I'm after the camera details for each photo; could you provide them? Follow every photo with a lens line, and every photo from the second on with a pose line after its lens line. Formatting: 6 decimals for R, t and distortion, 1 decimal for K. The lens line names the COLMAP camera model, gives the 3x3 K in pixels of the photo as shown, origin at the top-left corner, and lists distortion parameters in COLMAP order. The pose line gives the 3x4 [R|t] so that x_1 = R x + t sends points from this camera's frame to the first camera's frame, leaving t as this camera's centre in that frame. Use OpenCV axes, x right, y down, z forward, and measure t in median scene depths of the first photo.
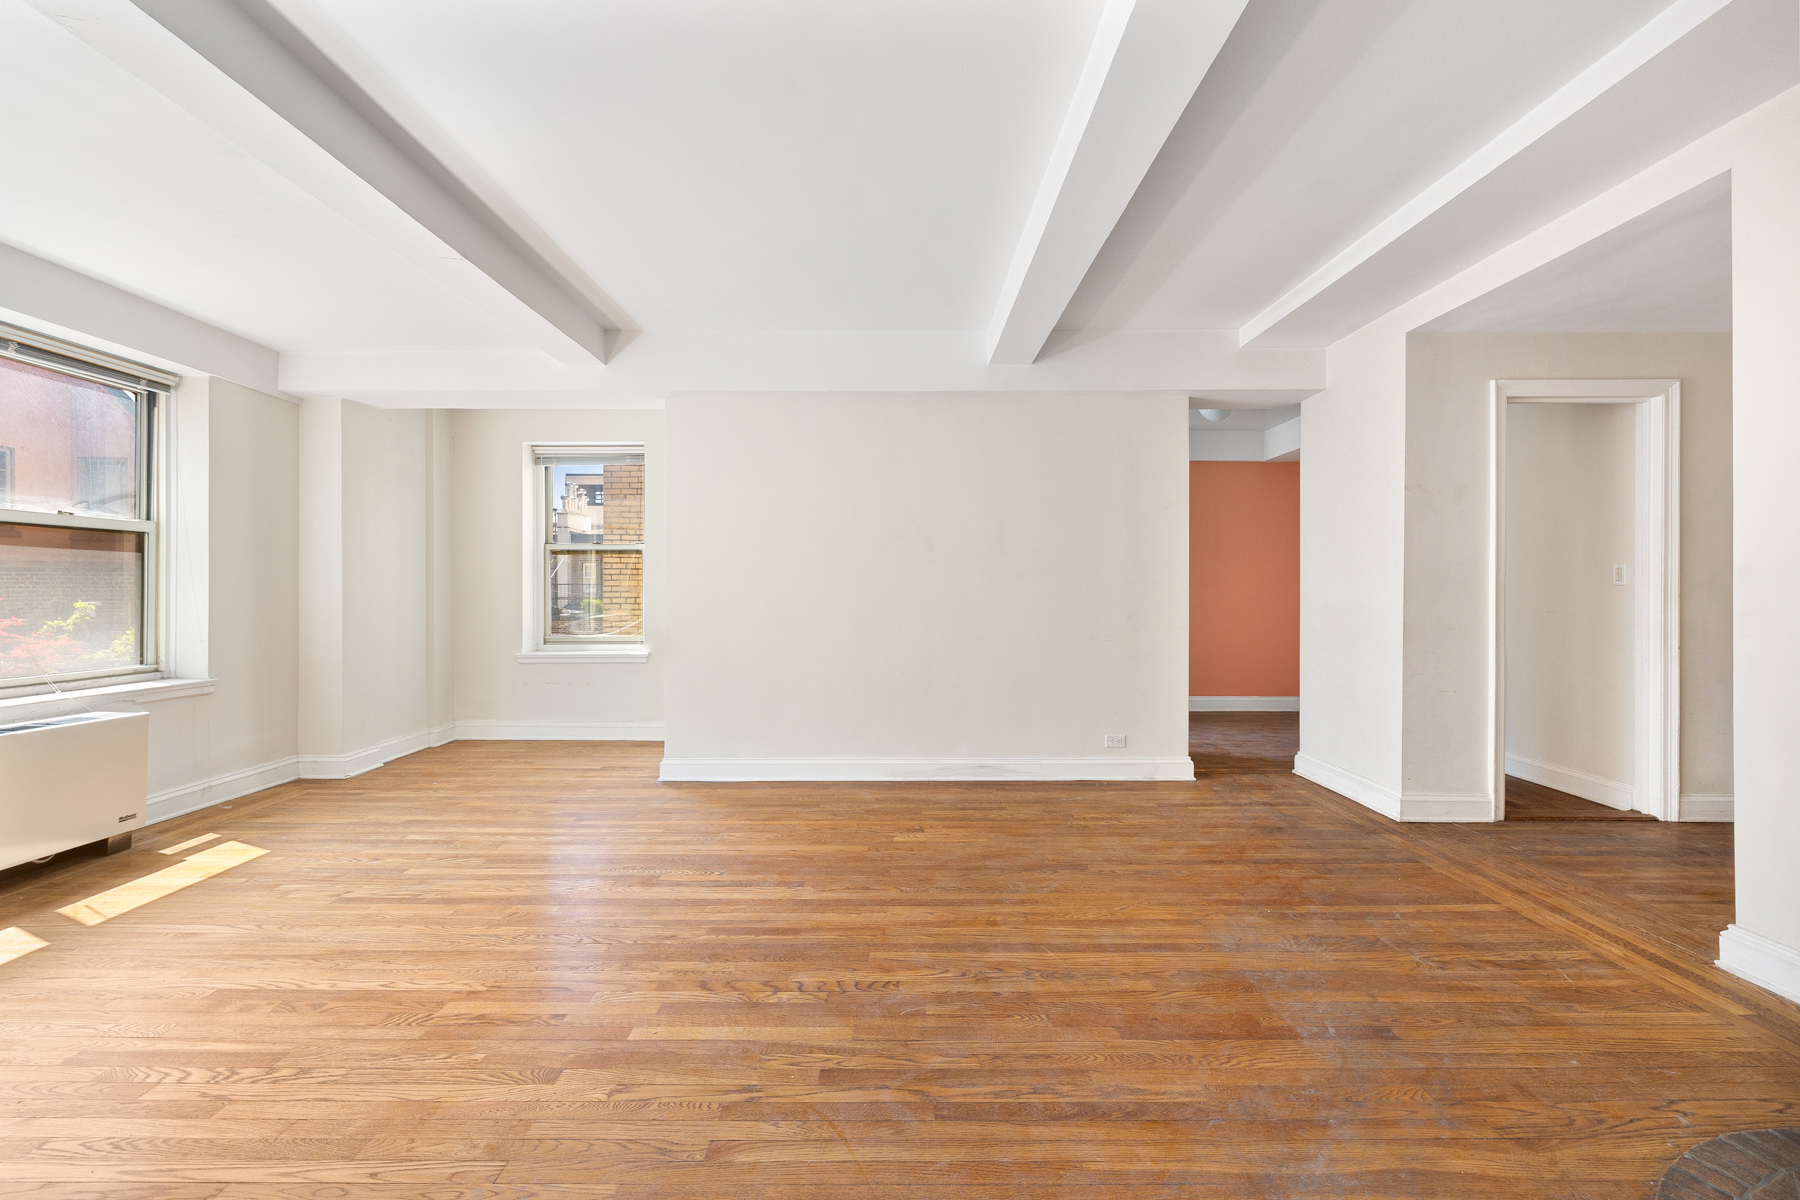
lens RADIAL K [[753.6, 0, 899.8], [0, 753.6, 592.7], [0, 0, 1]] dist [0.001853, 0.000249]
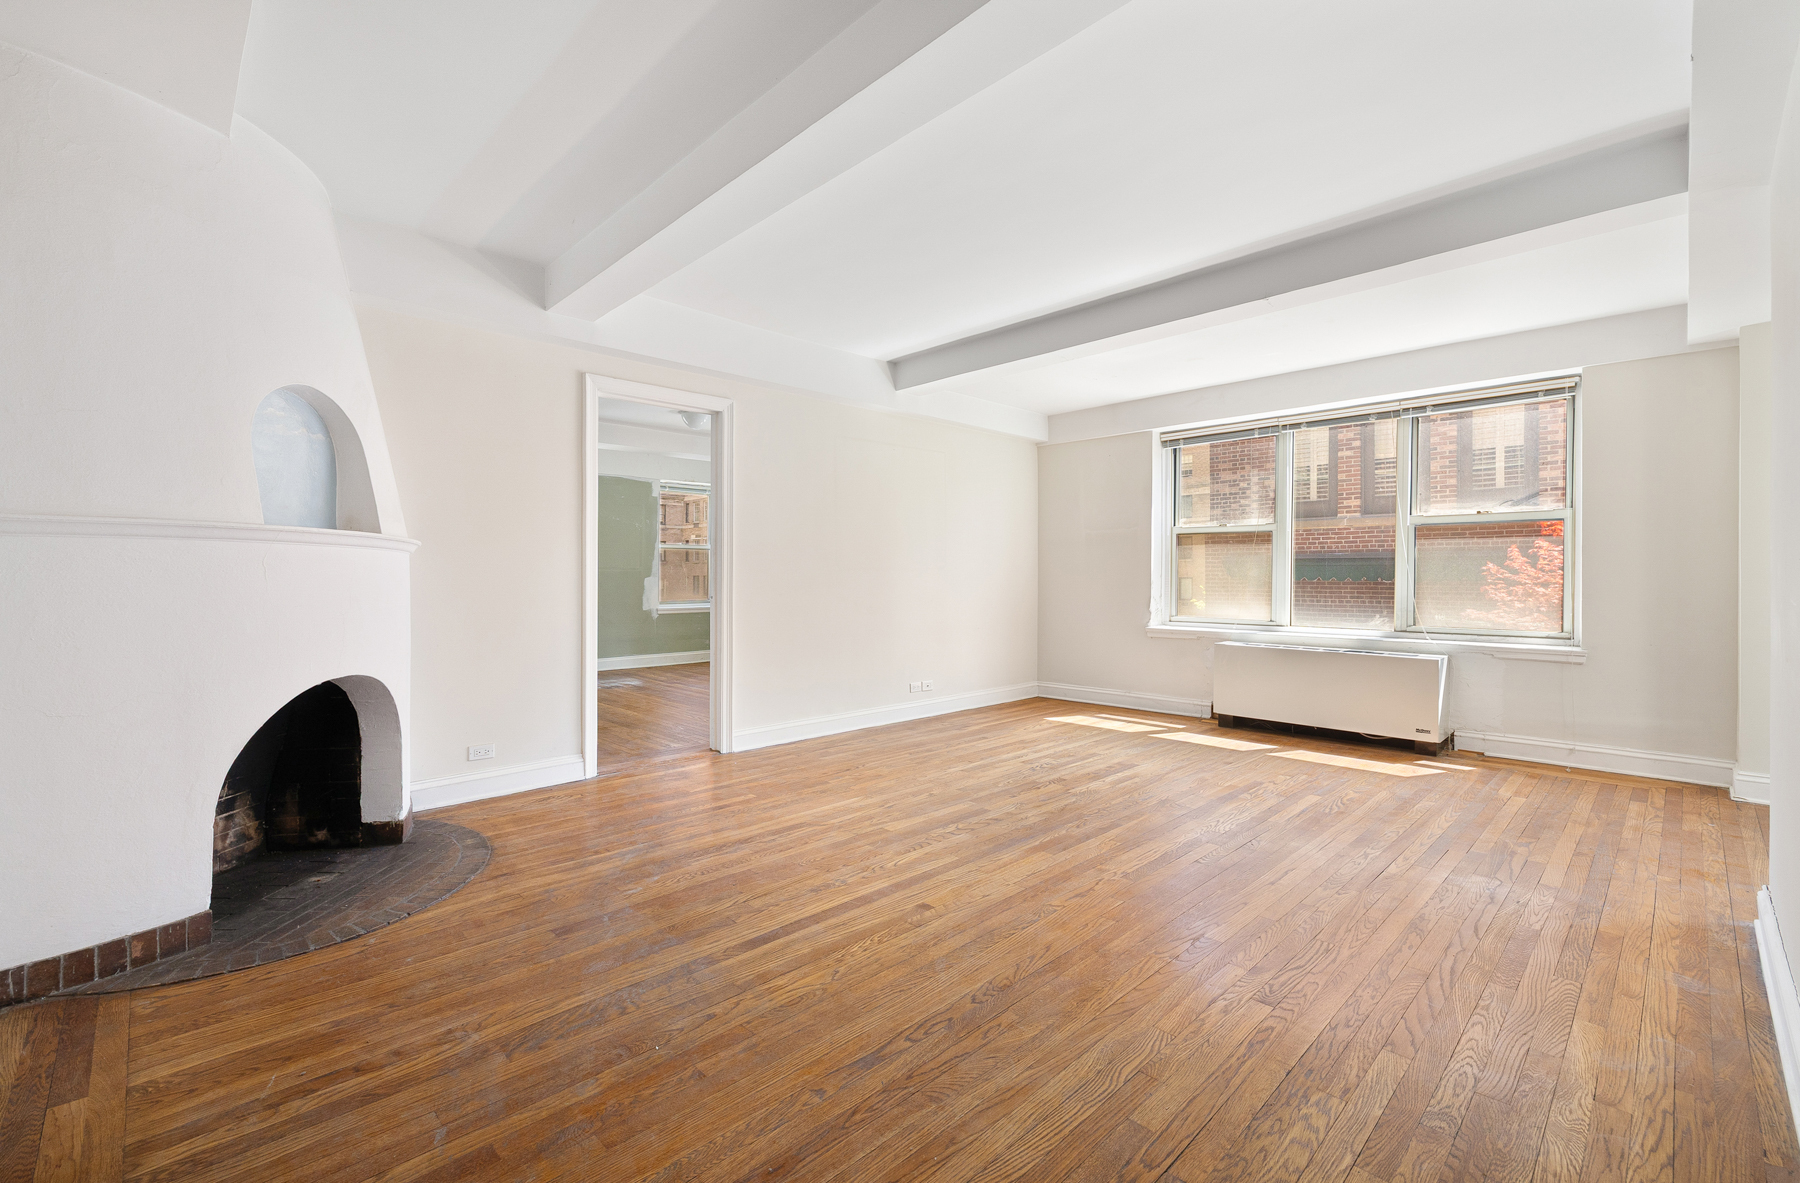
lens RADIAL K [[761.1, 0, 896.2], [0, 761.1, 583.1], [0, 0, 1]] dist [0.000594, 0.000285]
pose [[-0.715723, 0.004862, -0.698367, 0.662333], [-0.003279, 0.999941, 0.010322, 0.012780], [0.698376, 0.009678, -0.715666, 1.335711]]
